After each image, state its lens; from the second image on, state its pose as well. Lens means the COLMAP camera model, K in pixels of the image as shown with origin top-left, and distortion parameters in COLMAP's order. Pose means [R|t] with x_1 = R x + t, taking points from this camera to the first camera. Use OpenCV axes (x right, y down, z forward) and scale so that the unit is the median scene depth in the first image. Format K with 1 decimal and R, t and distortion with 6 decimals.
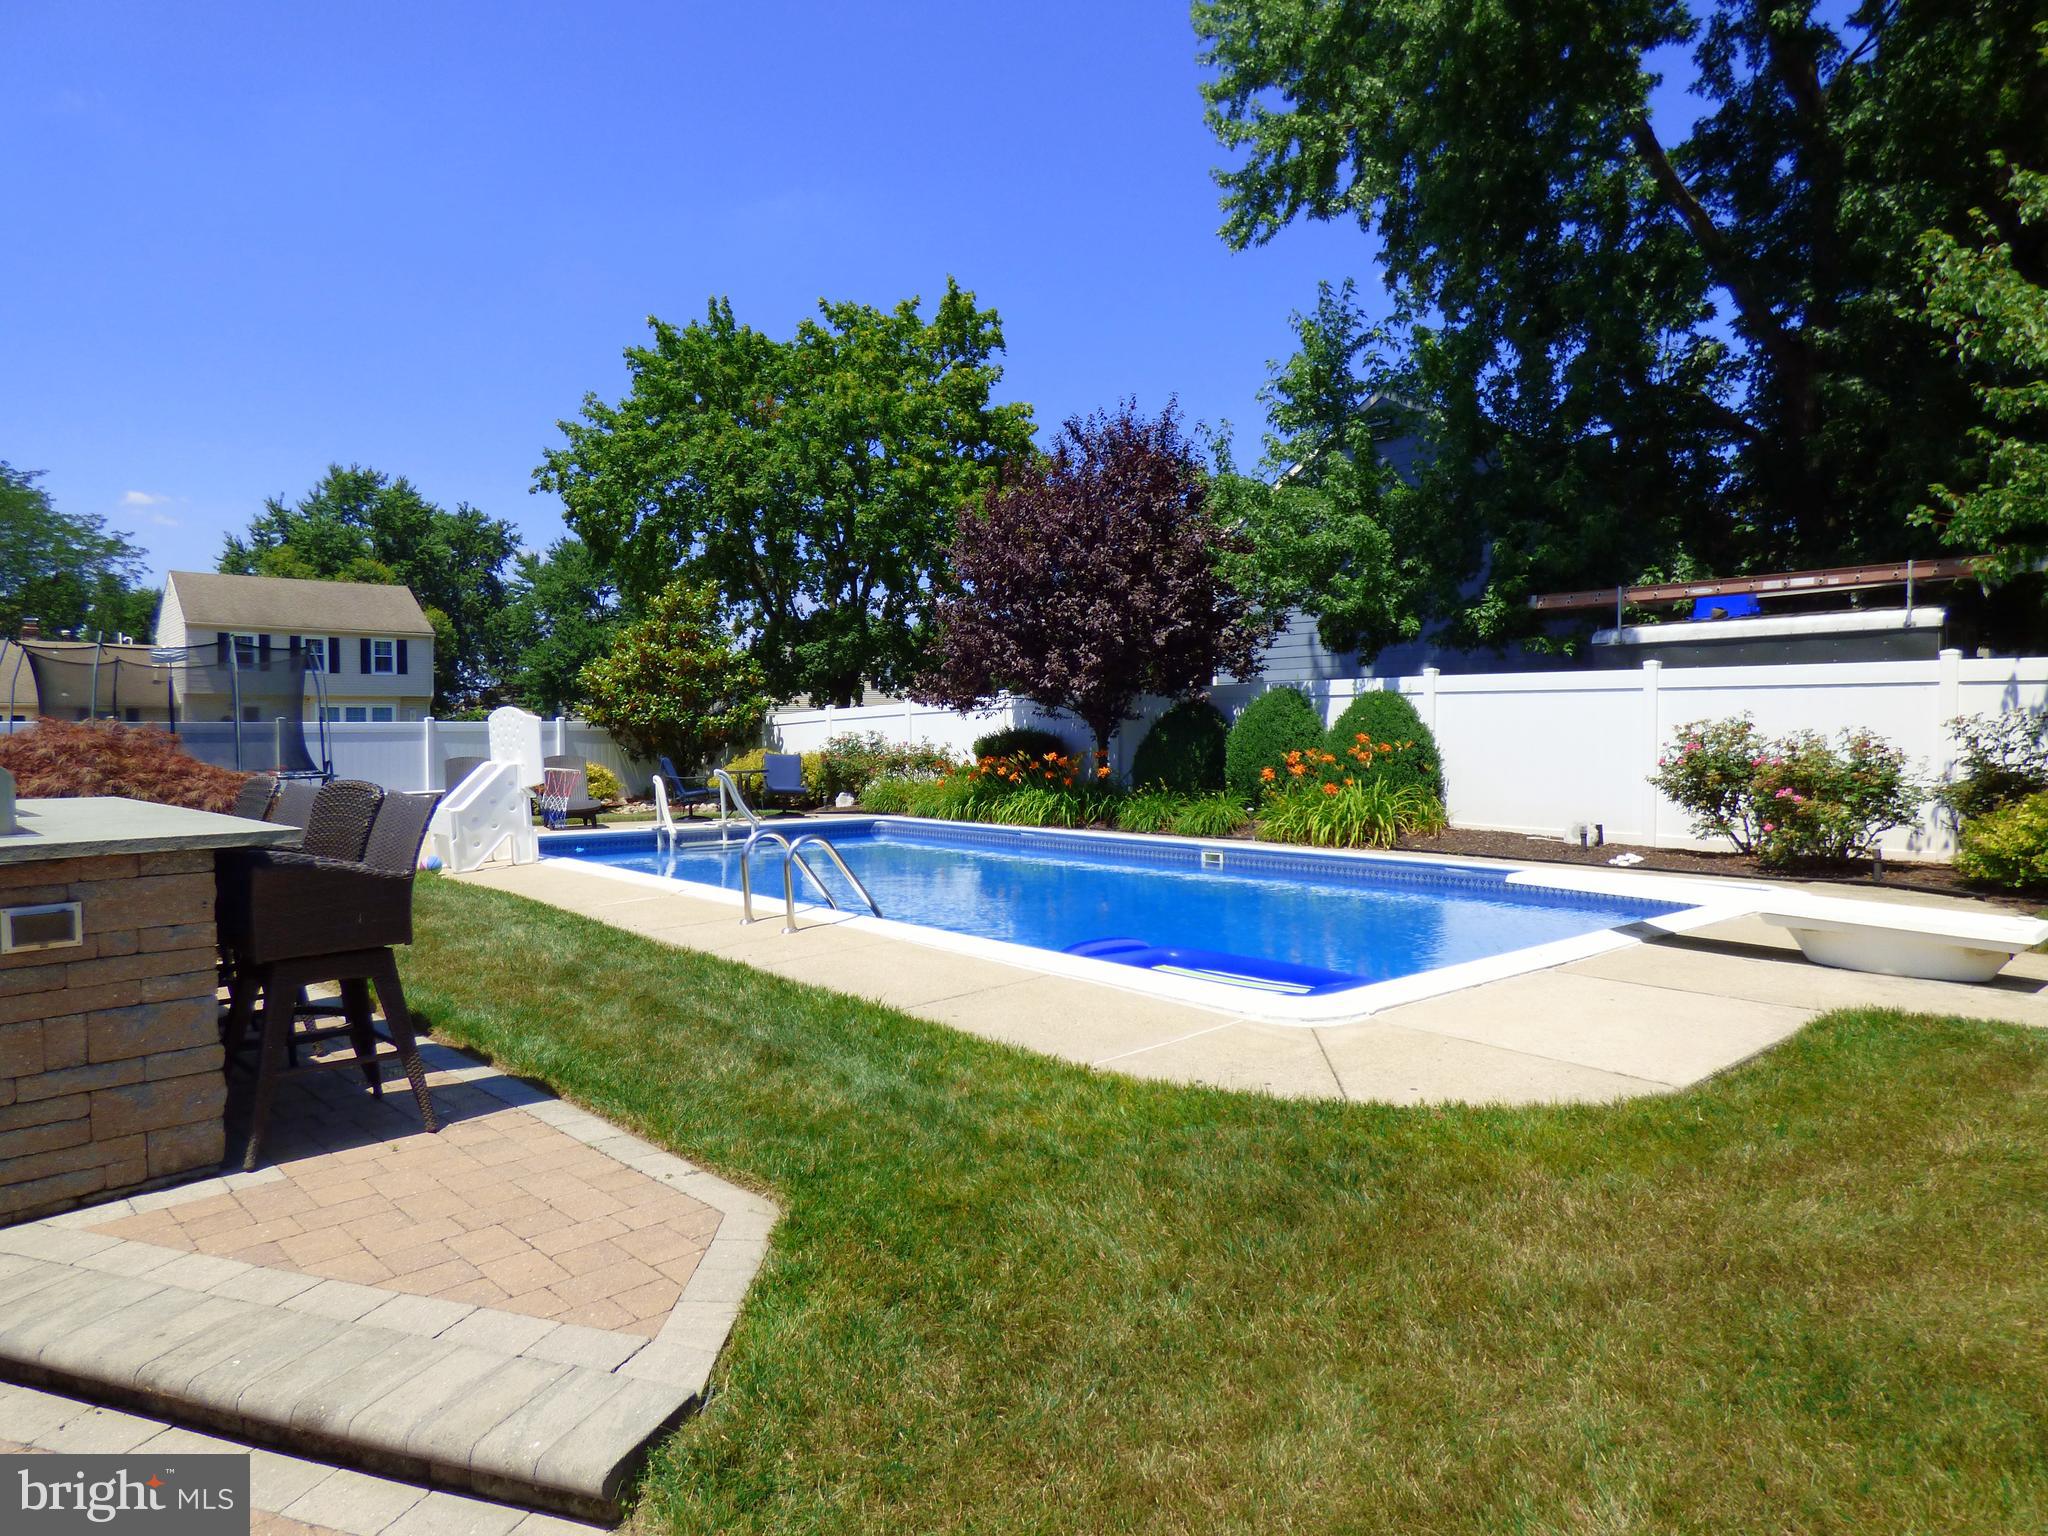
lens RADIAL K [[1202.2, 0, 1006.2], [0, 1202.2, 773.1], [0, 0, 1]] dist [-0.004302, -0.000676]
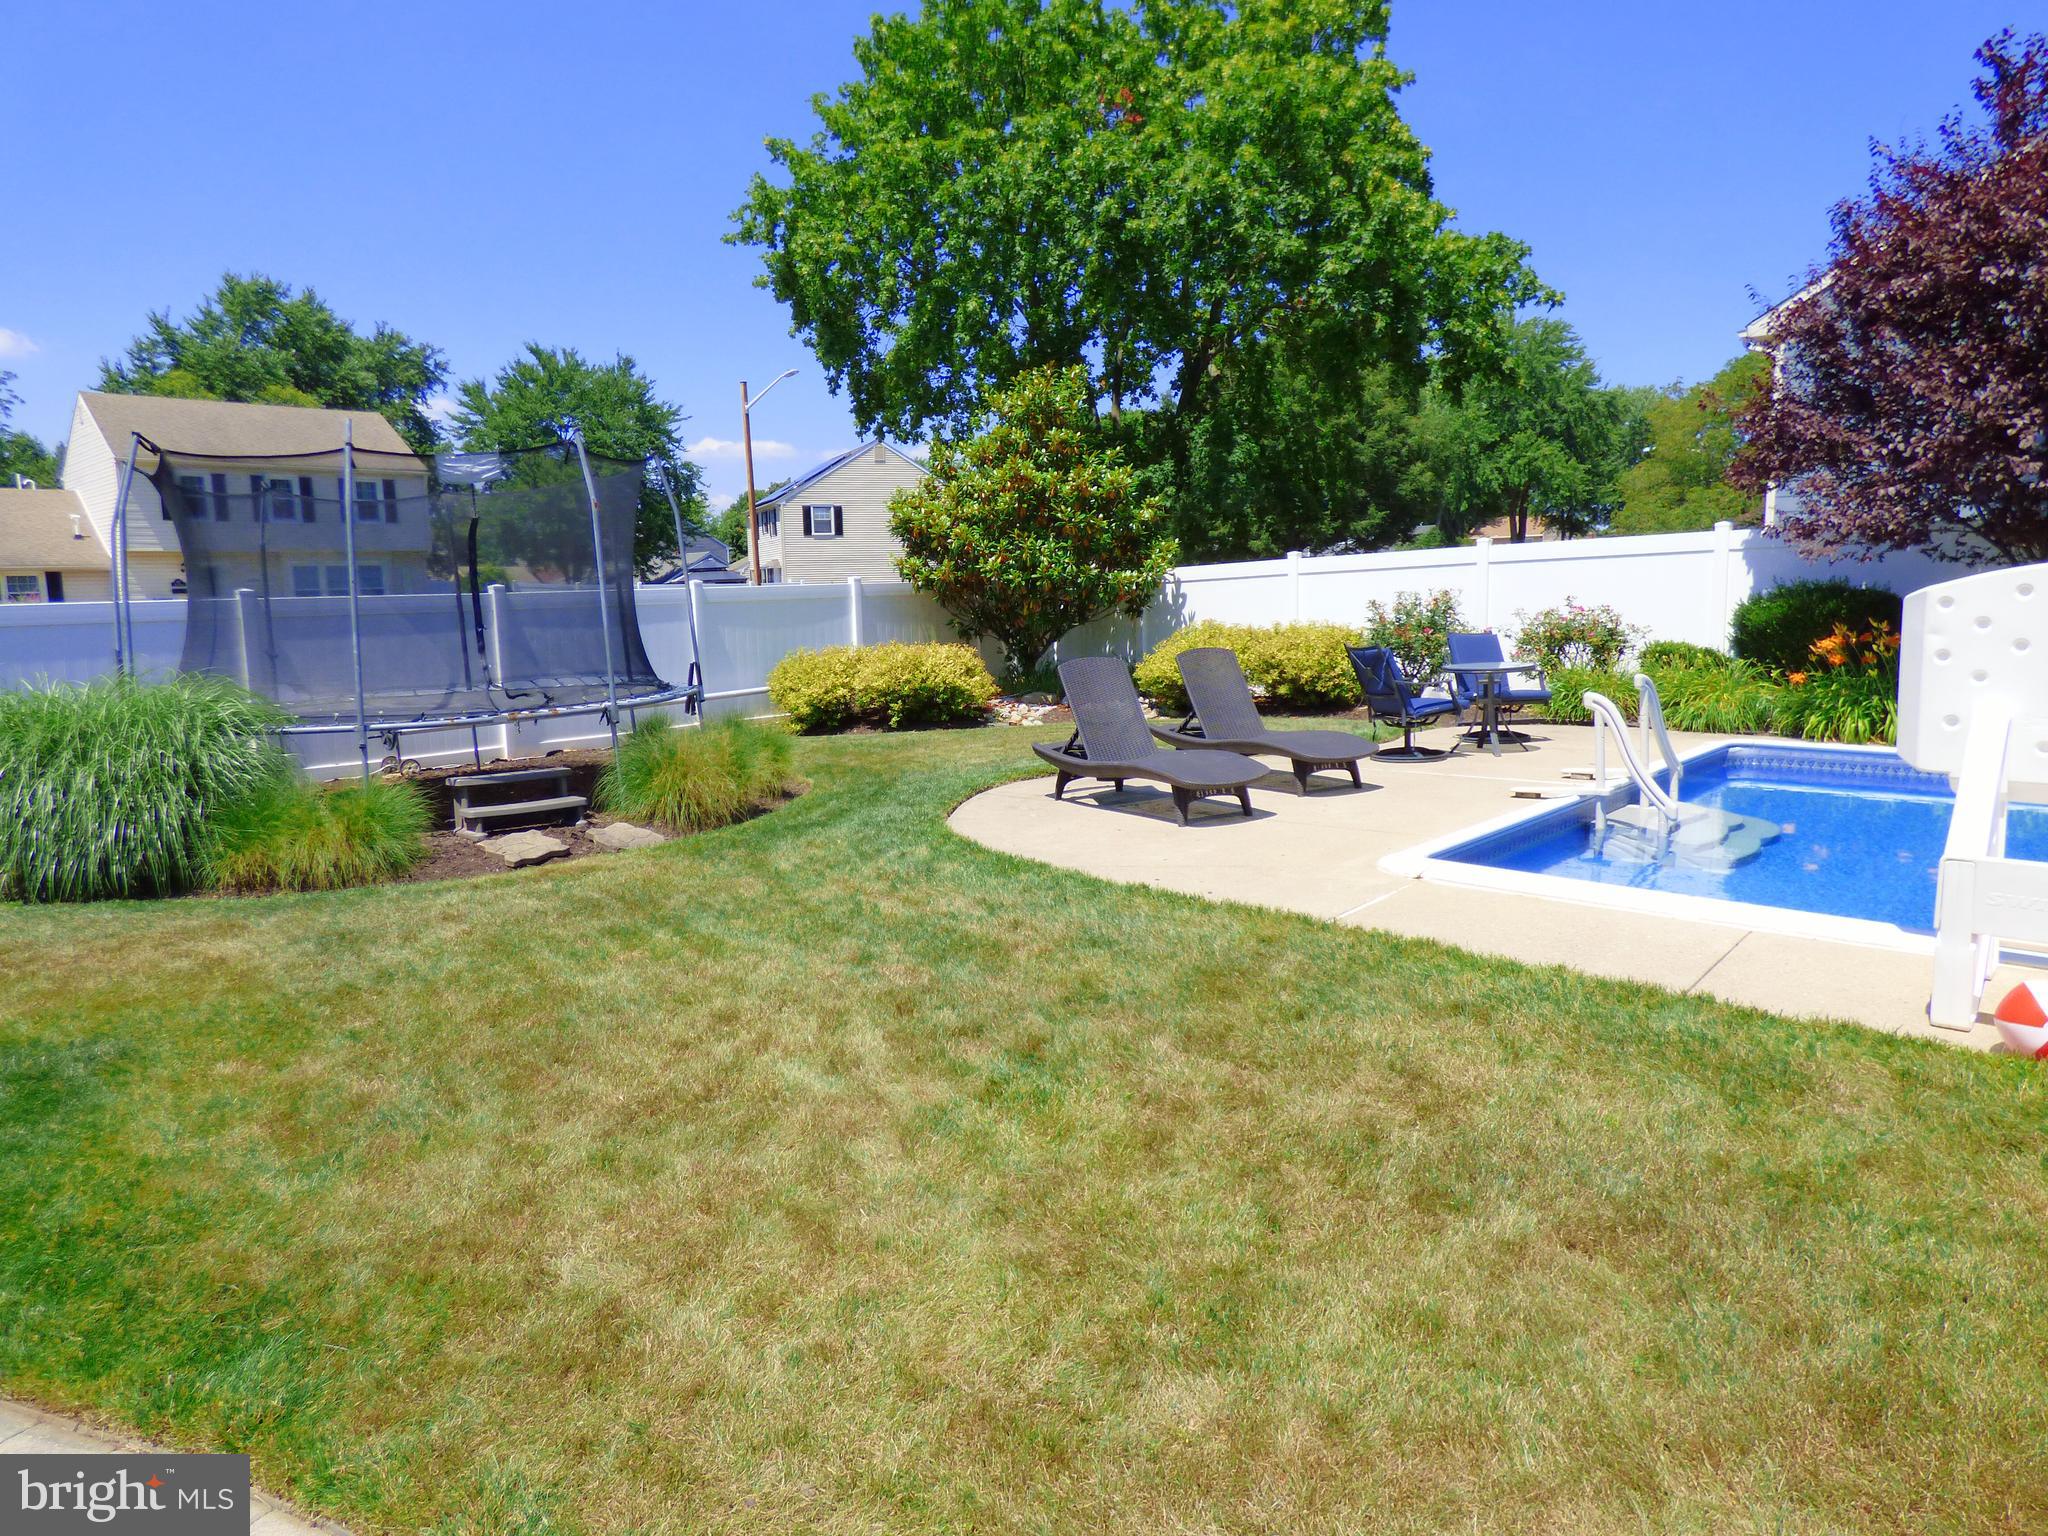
lens RADIAL K [[1273.7, 0, 1013.1], [0, 1273.7, 769.6], [0, 0, 1]] dist [0.002540, 0.001514]
pose [[0.998659, -0.020002, 0.047760, -0.262329], [0.014605, 0.993738, 0.110777, -0.013150], [-0.049677, -0.109931, 0.992697, 0.220768]]
